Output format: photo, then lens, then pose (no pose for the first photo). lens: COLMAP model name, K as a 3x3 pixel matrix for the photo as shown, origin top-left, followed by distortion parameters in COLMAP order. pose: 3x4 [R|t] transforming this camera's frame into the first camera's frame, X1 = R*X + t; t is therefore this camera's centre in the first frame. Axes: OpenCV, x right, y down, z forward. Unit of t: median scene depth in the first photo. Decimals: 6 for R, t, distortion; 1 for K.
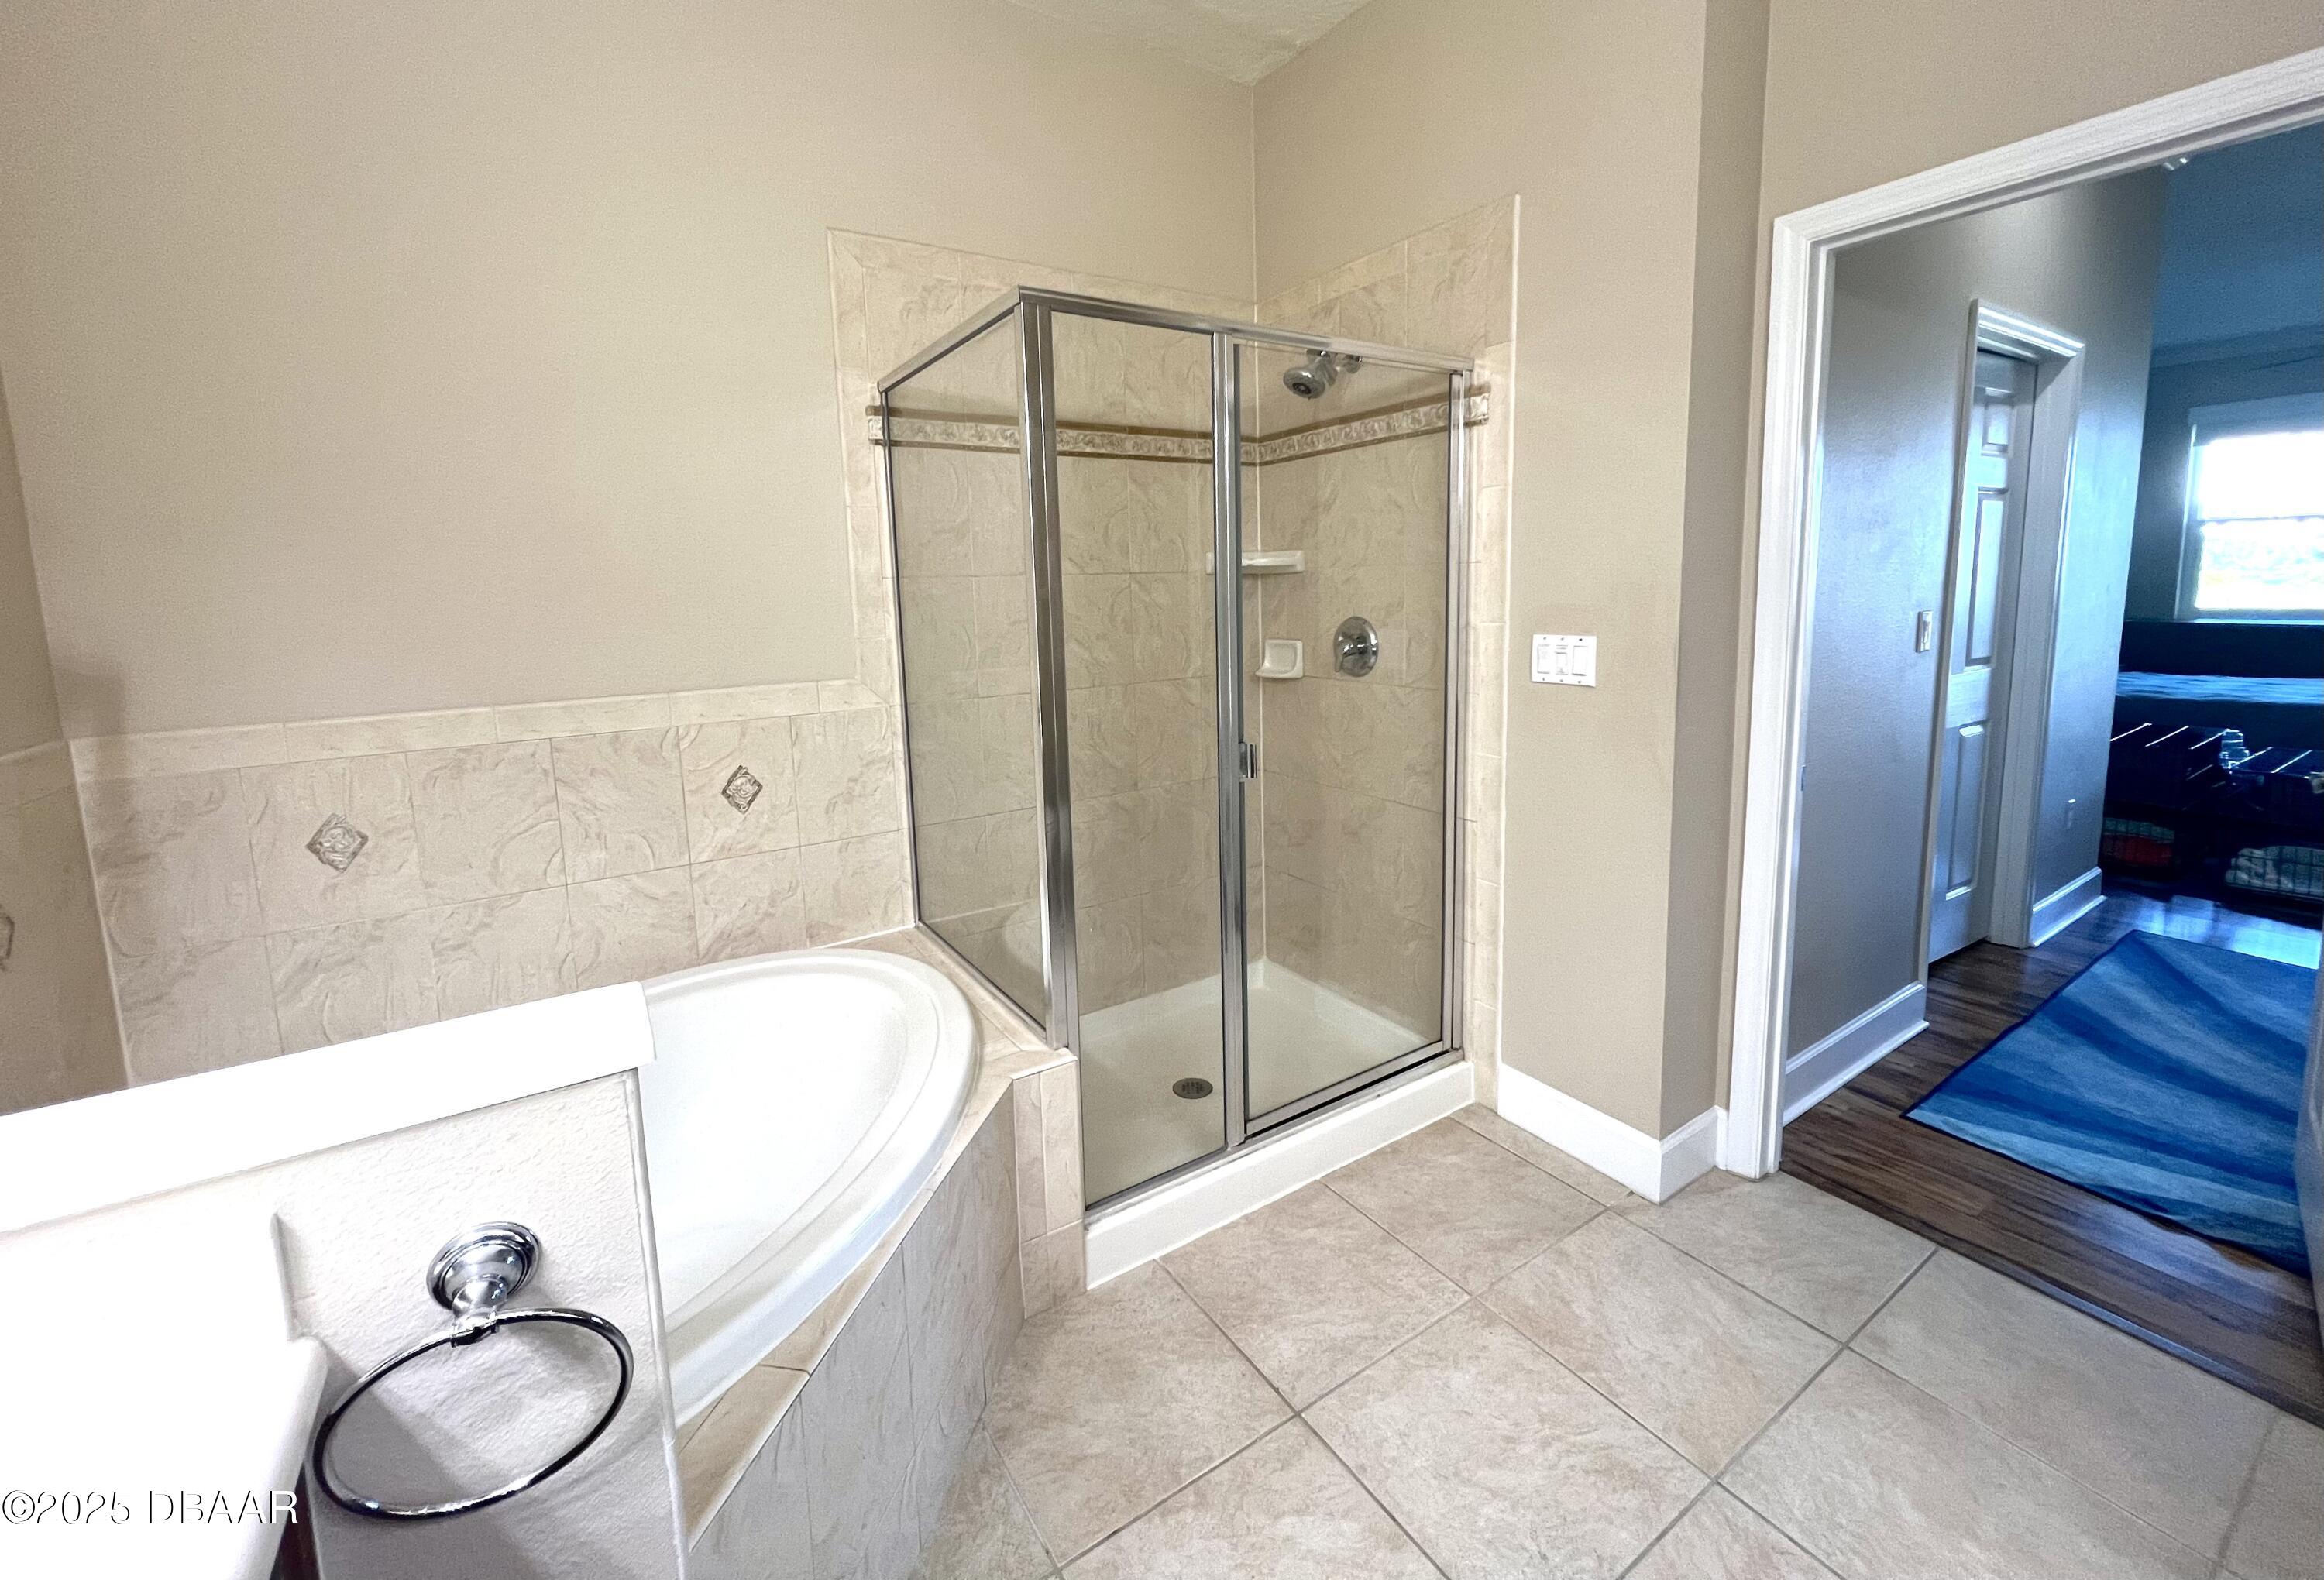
lens RADIAL K [[925.4, 0, 1166.1], [0, 925.4, 790.2], [0, 0, 1]] dist [-0.000975, 0.000027]
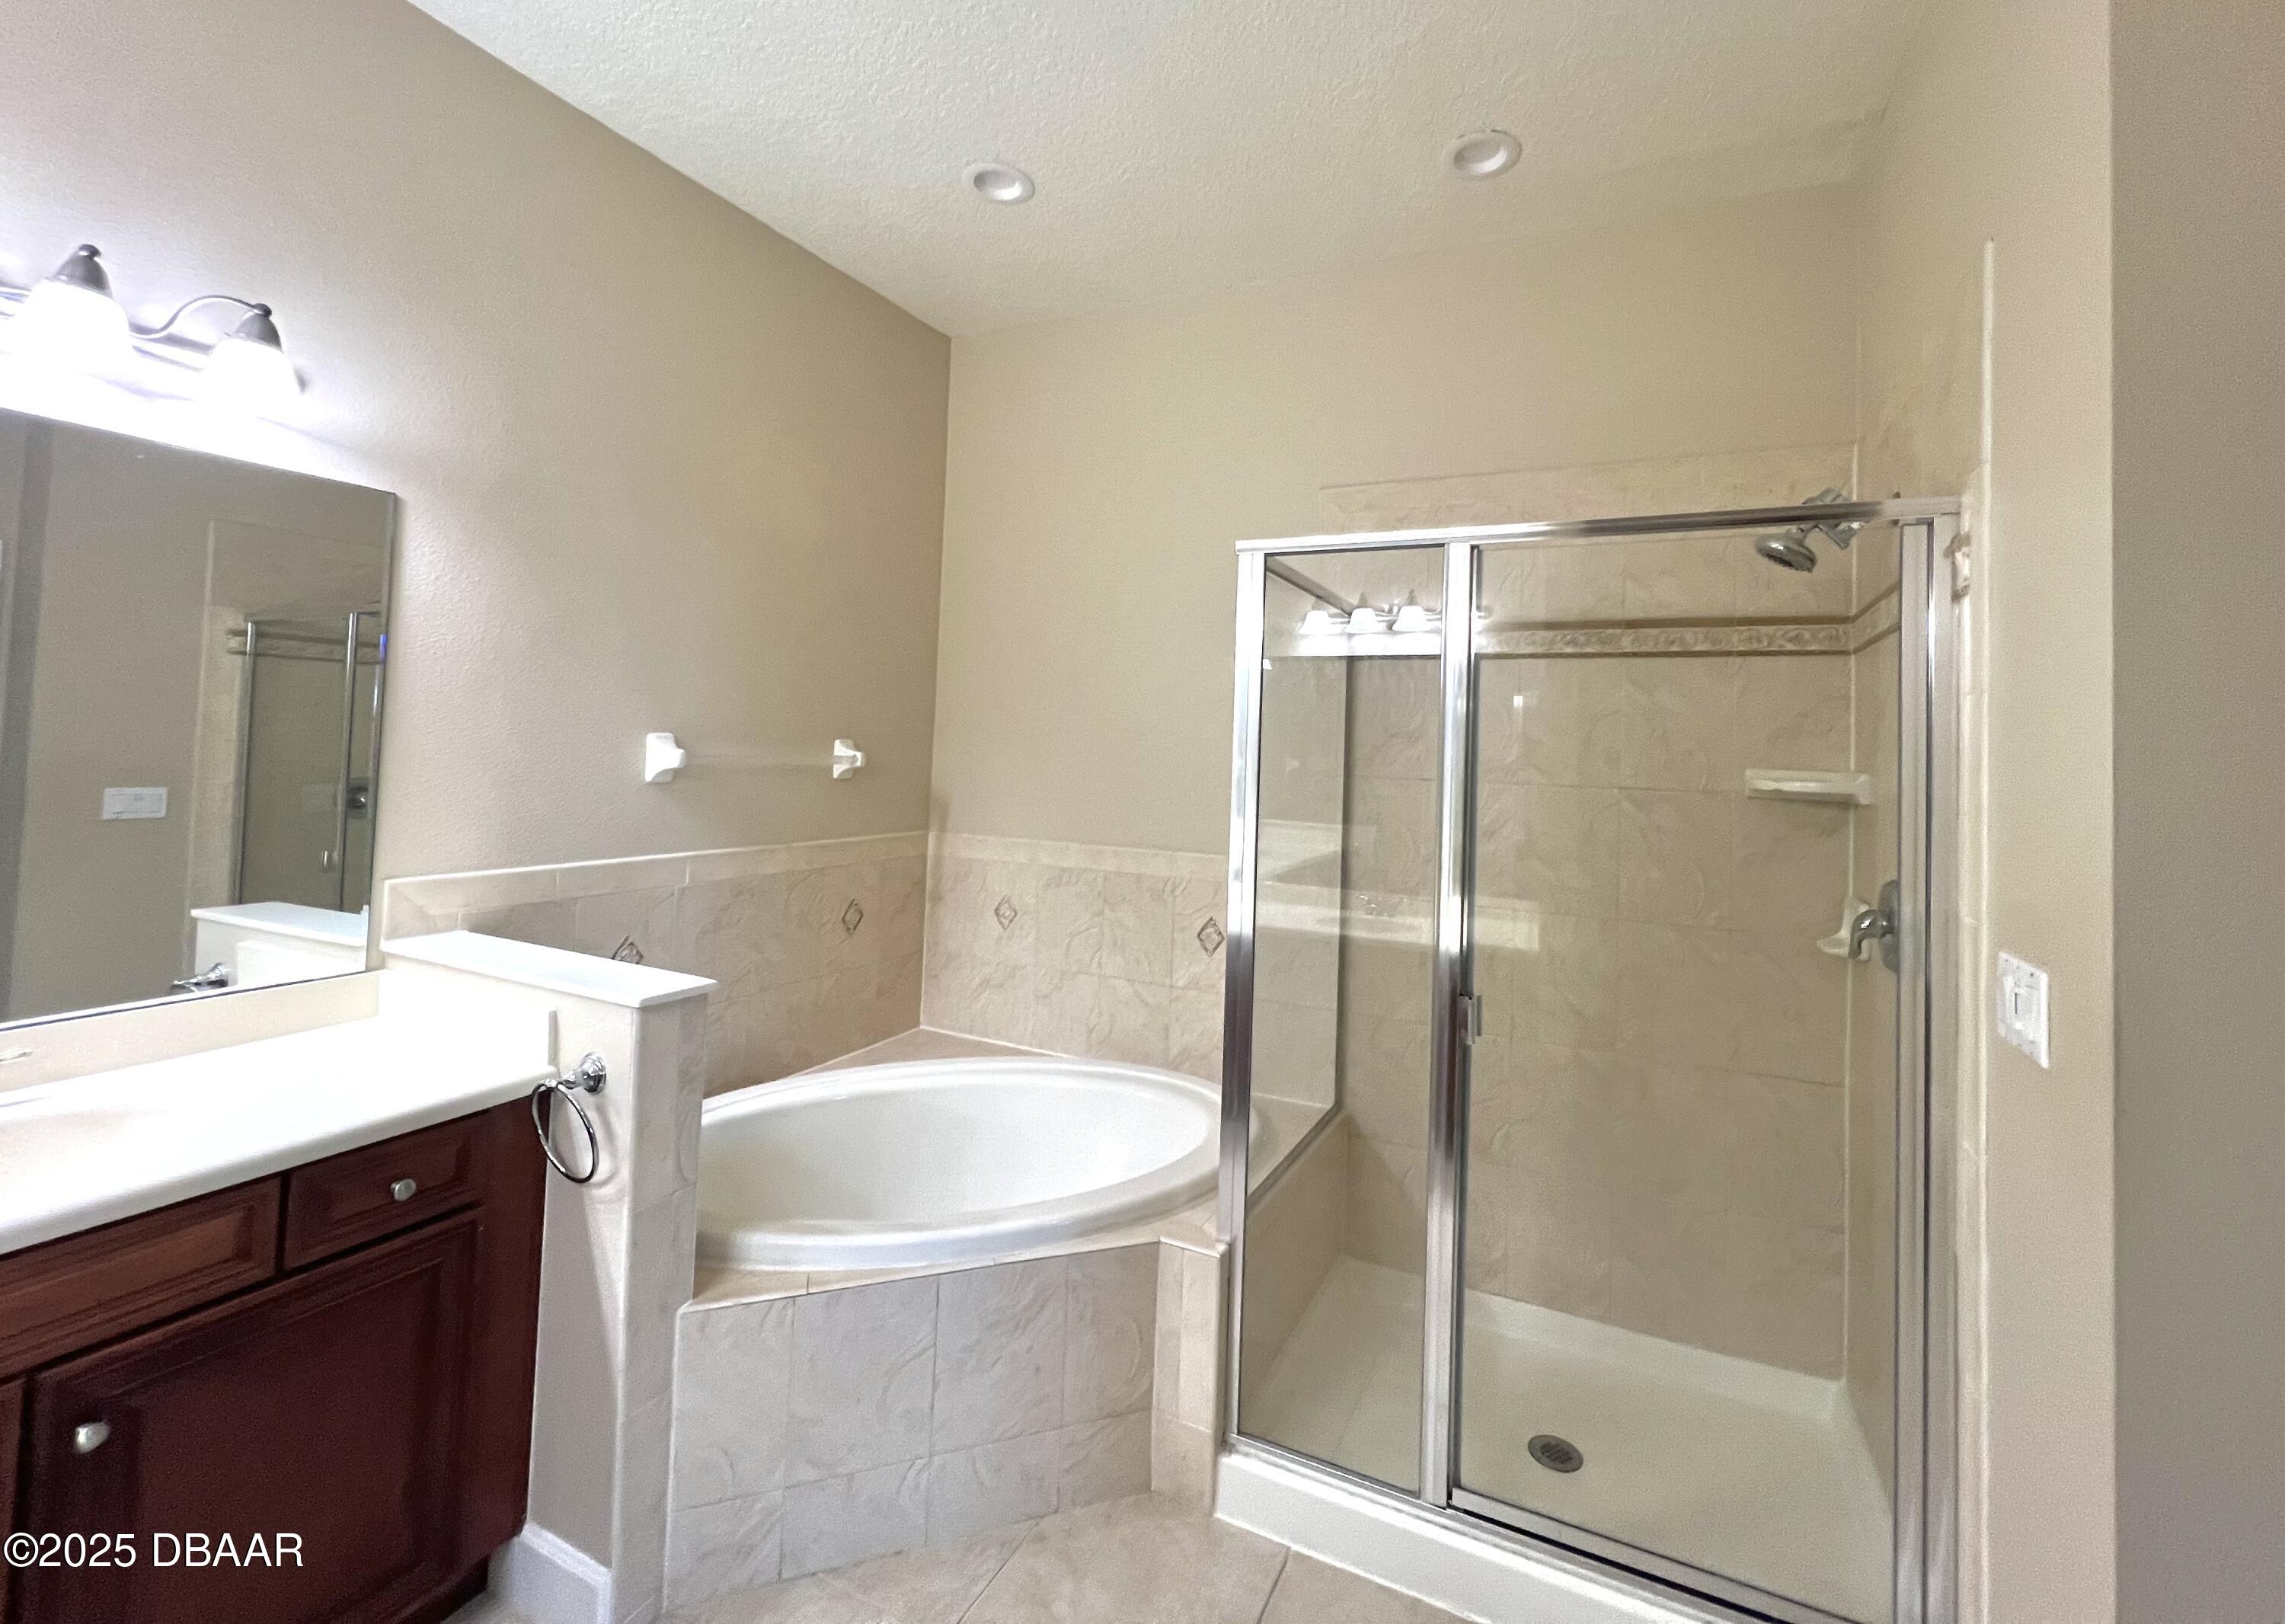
lens RADIAL K [[974.2, 0, 1147.2], [0, 974.2, 813.7], [0, 0, 1]] dist [0.002384, 0.000170]
pose [[0.507534, 0.096830, -0.856174, 0.644097], [-0.232637, 0.972162, -0.027958, -0.114340], [0.829632, 0.213368, 0.515931, 0.257760]]
